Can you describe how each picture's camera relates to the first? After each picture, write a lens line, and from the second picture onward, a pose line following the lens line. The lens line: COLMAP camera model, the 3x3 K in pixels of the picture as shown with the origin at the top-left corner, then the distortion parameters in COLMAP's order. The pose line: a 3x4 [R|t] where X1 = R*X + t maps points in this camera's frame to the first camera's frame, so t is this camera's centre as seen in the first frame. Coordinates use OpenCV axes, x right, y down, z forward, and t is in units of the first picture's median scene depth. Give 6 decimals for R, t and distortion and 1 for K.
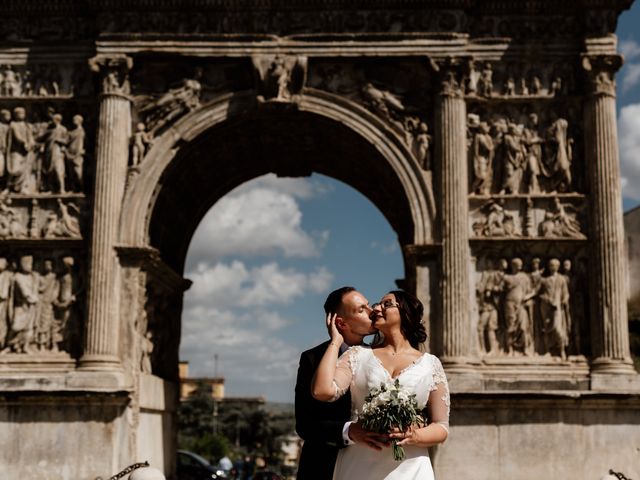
lens RADIAL K [[900.2, 0, 320.0], [0, 900.2, 240.0], [0, 0, 1]] dist [-0.019136, 0.017919]
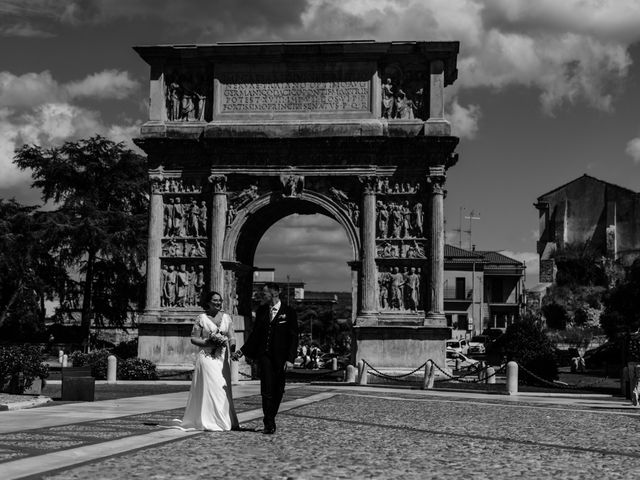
lens RADIAL K [[687.8, 0, 320.0], [0, 687.8, 240.0], [0, 0, 1]] dist [-0.043474, 0.027997]
pose [[0.997297, -0.000847, -0.073466, 0.150137], [0.006791, 0.996715, 0.080704, -0.183529], [0.073156, -0.080985, 0.994027, -0.709135]]
